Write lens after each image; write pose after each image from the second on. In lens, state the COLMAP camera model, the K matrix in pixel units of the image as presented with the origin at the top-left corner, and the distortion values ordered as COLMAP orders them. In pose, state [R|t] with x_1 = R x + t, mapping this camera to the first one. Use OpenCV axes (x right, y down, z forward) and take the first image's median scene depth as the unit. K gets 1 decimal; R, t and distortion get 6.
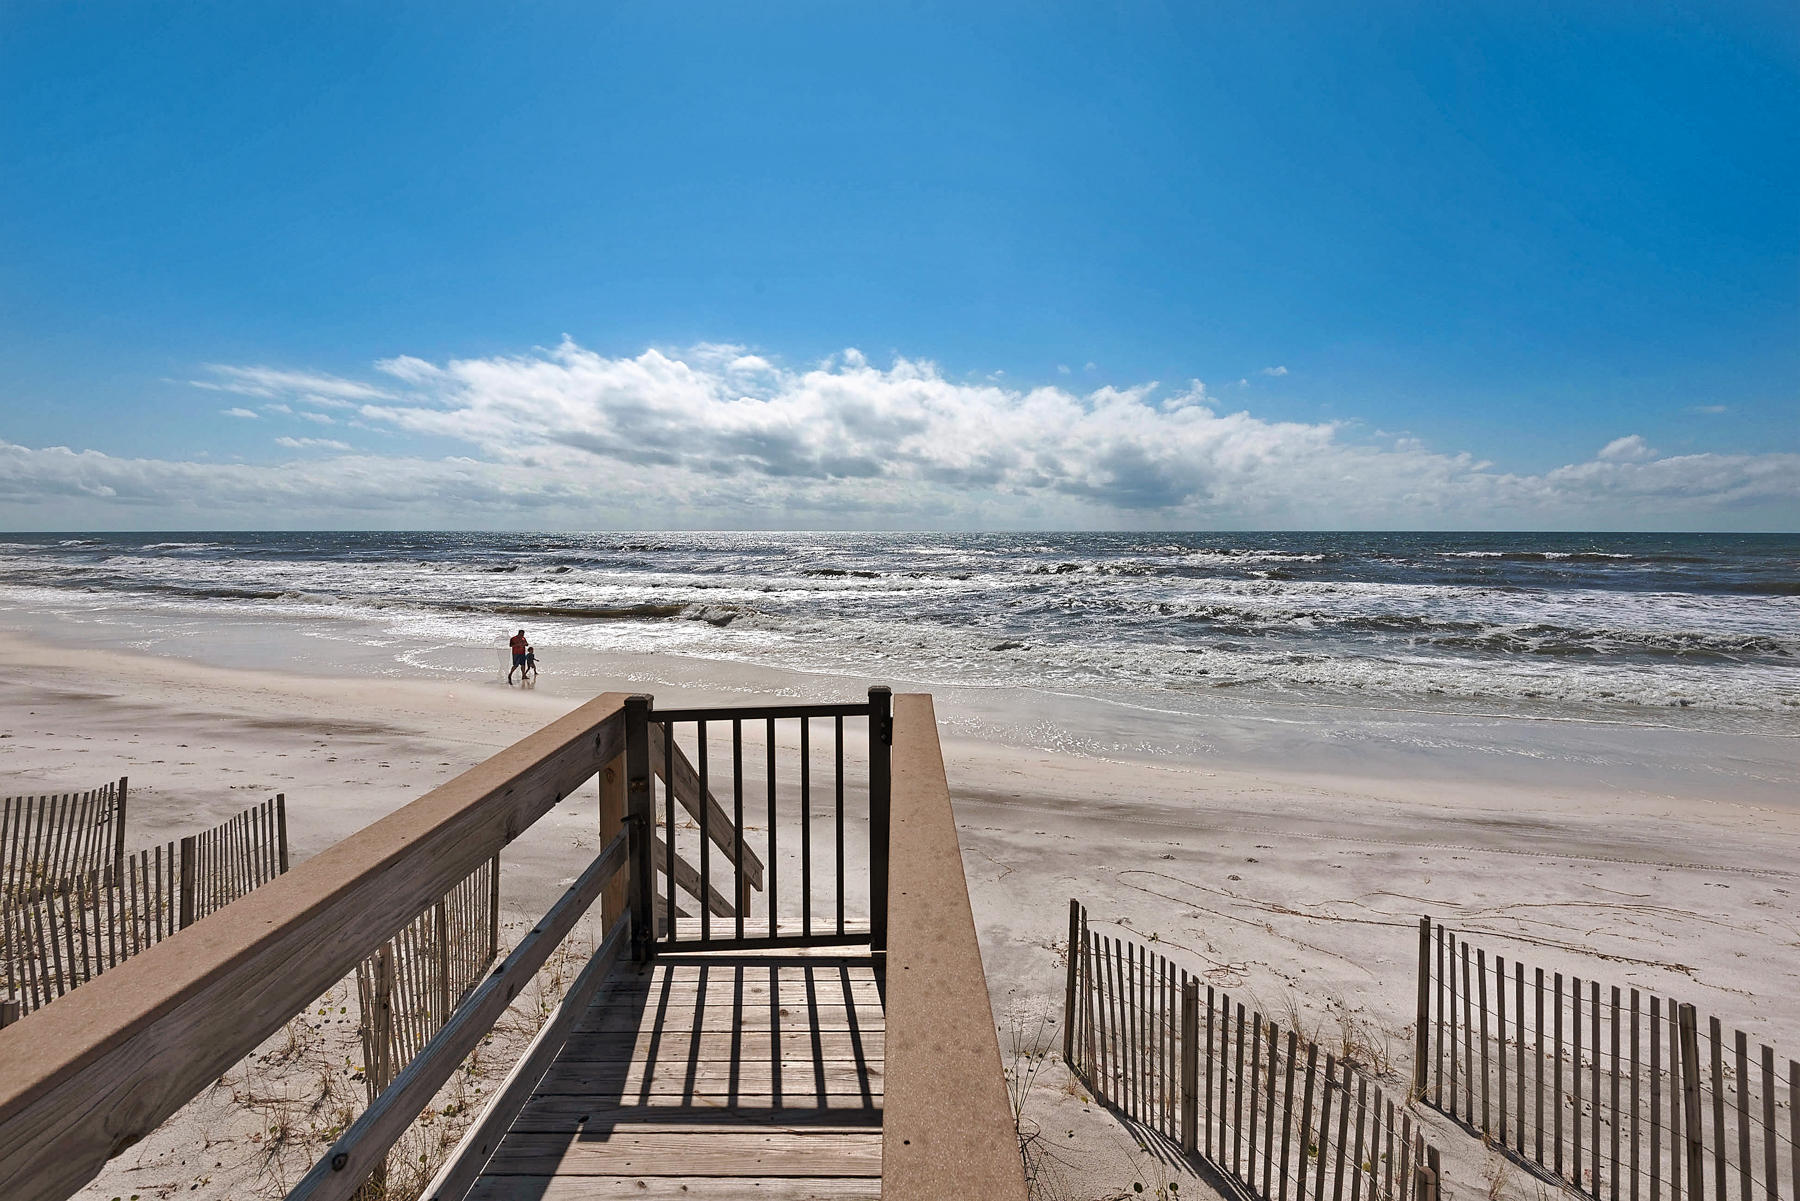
lens RADIAL K [[900.1, 0, 900.0], [0, 900.1, 600.5], [0, 0, 1]] dist [0.026461, -0.000110]
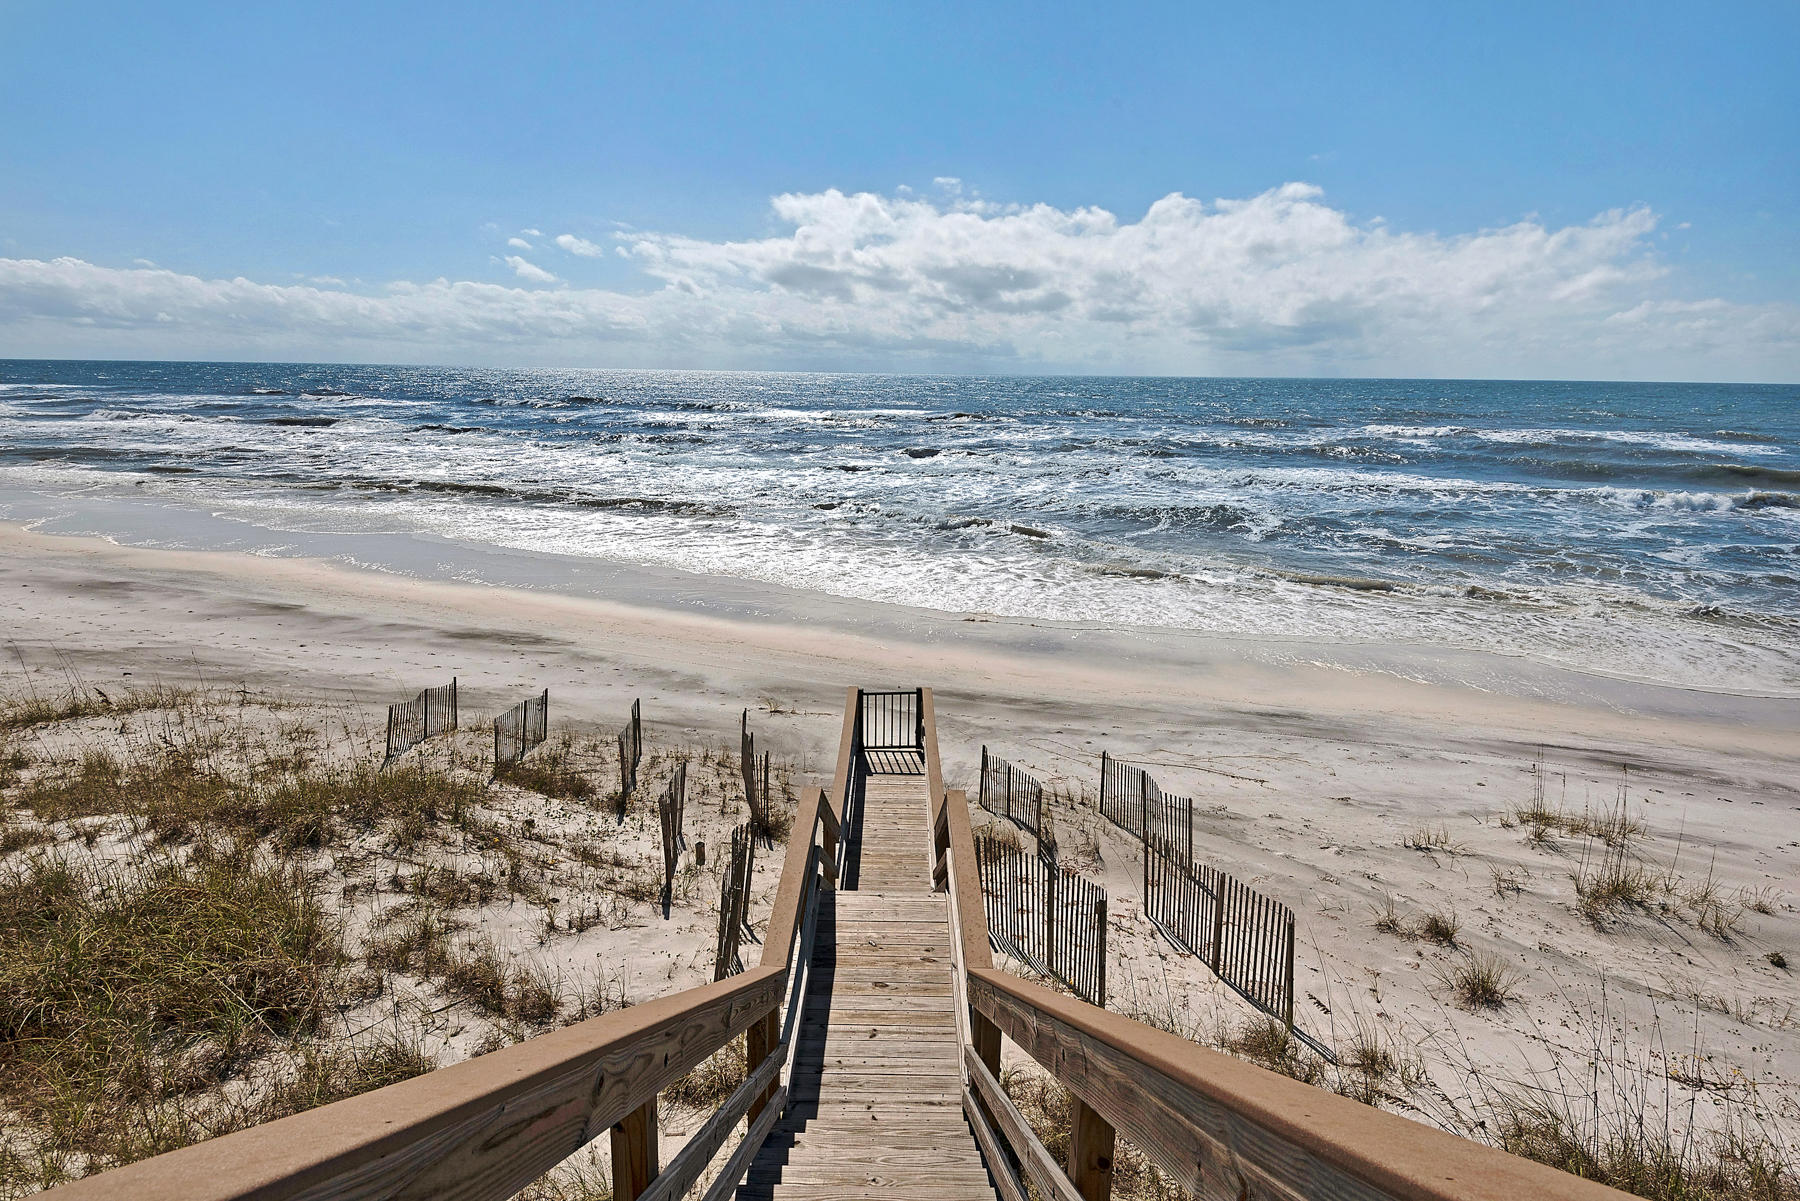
lens RADIAL K [[955.7, 0, 900.0], [0, 955.7, 600.5], [0, 0, 1]] dist [0.066205, -0.000288]
pose [[0.999961, 0.008789, -0.000585, -0.027776], [-0.008625, 0.990506, 0.137198, -0.232535], [0.001786, -0.137188, 0.990543, -0.846851]]
